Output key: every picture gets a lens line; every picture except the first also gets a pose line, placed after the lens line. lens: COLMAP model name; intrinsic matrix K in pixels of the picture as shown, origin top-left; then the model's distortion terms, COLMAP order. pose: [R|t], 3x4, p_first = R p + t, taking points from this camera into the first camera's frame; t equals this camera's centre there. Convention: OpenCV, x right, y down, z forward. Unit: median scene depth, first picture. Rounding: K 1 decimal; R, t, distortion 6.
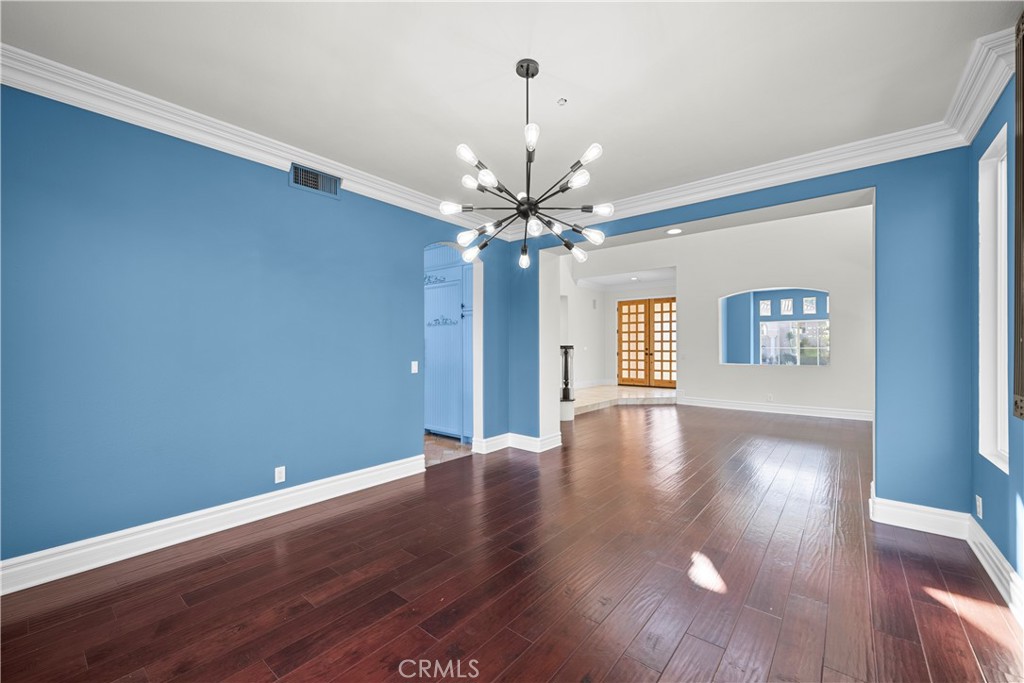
lens RADIAL K [[416.2, 0, 505.9], [0, 416.2, 341.6], [0, 0, 1]] dist [0.000372, -0.000152]
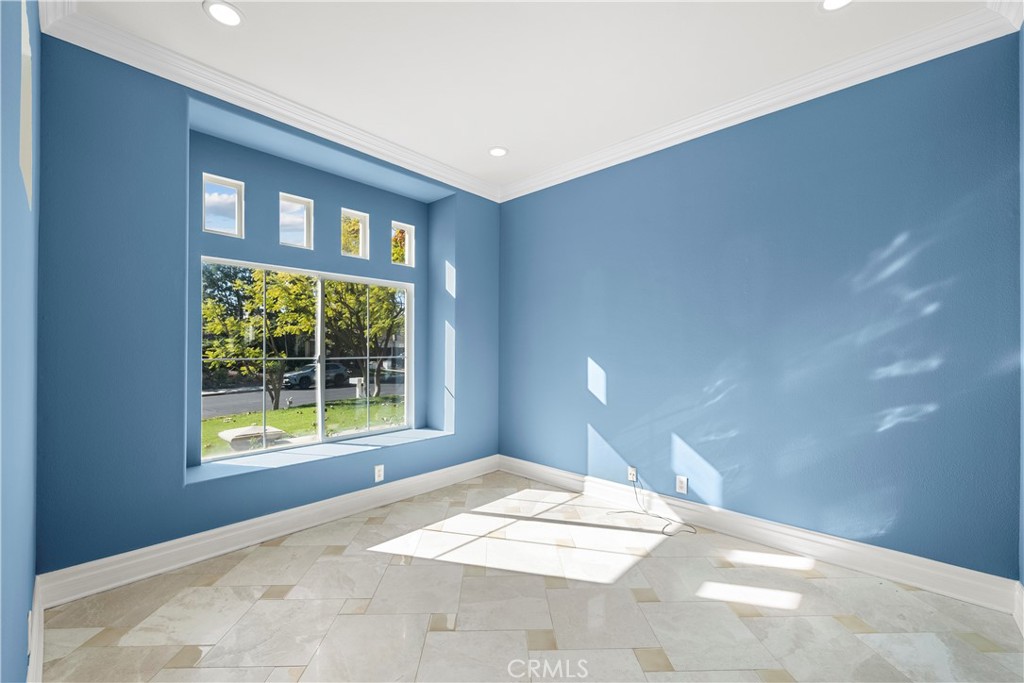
lens RADIAL K [[416.2, 0, 513.5], [0, 416.2, 345.7], [0, 0, 1]] dist [0.000372, -0.000152]
pose [[0.050844, 0.010915, 0.998647, 0.382430], [-0.016677, 0.999810, -0.010079, 0.006316], [-0.998567, -0.016142, 0.051016, 0.822470]]
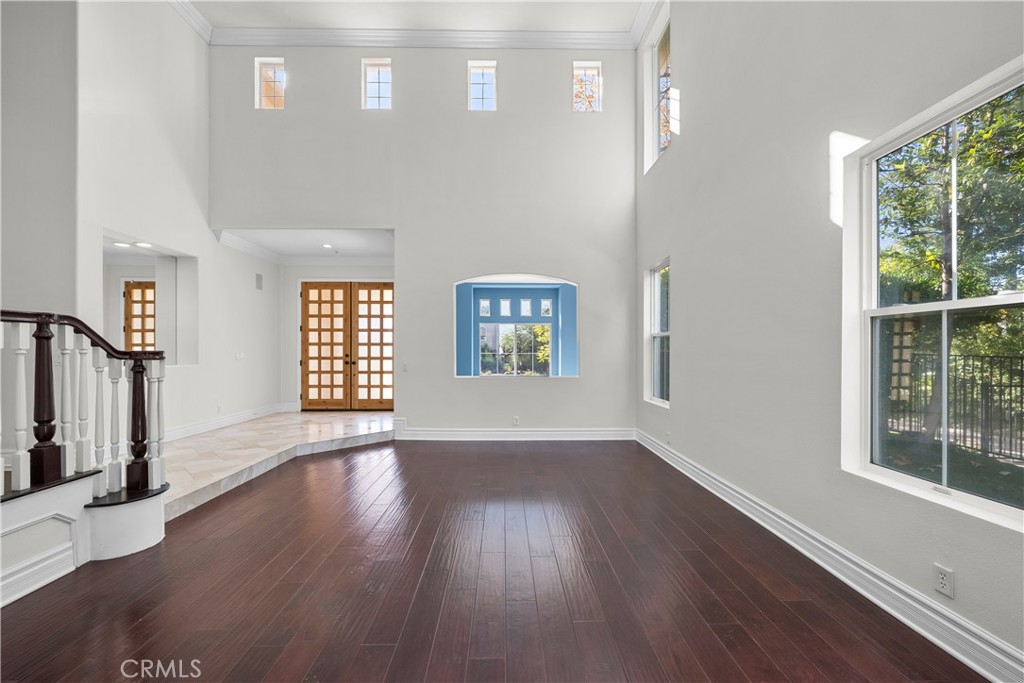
lens RADIAL K [[416.2, 0, 512.2], [0, 416.2, 353.5], [0, 0, 1]] dist [0.000372, -0.000152]
pose [[0.757224, -0.002580, 0.653150, 0.097680], [-0.009342, 0.999847, 0.014781, 0.002124], [-0.653088, -0.017294, 0.757084, 0.306081]]
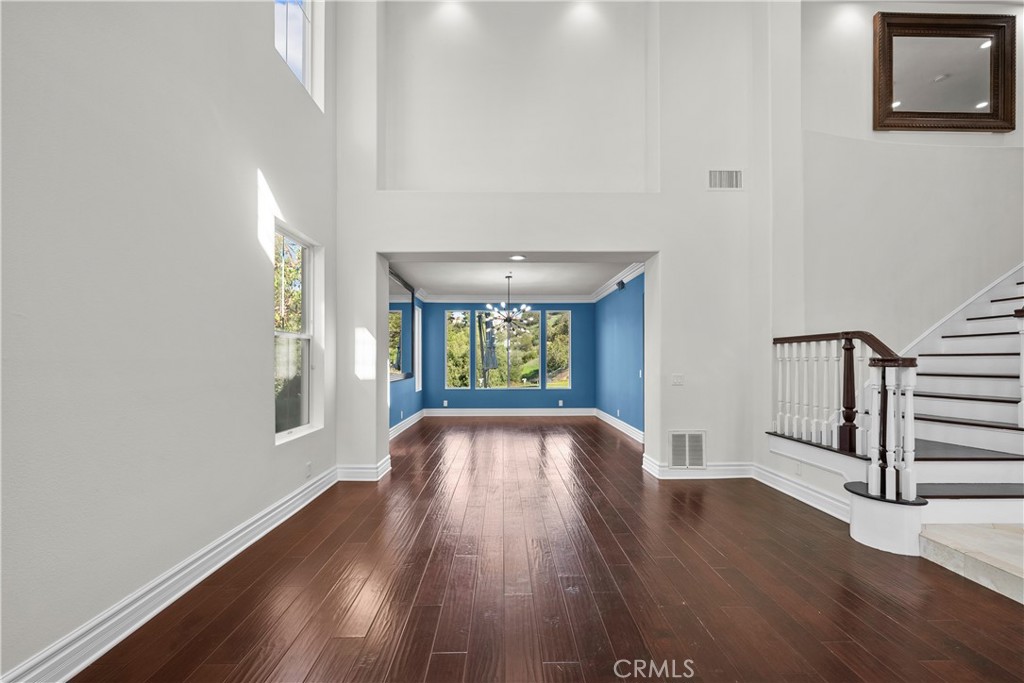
lens RADIAL K [[416.2, 0, 511.3], [0, 416.2, 359.4], [0, 0, 1]] dist [0.000372, -0.000152]
pose [[-0.756679, -0.000853, -0.653786, 0.418382], [0.010636, 0.999851, -0.013615, 0.008334], [0.653700, -0.017256, -0.756557, 0.671700]]
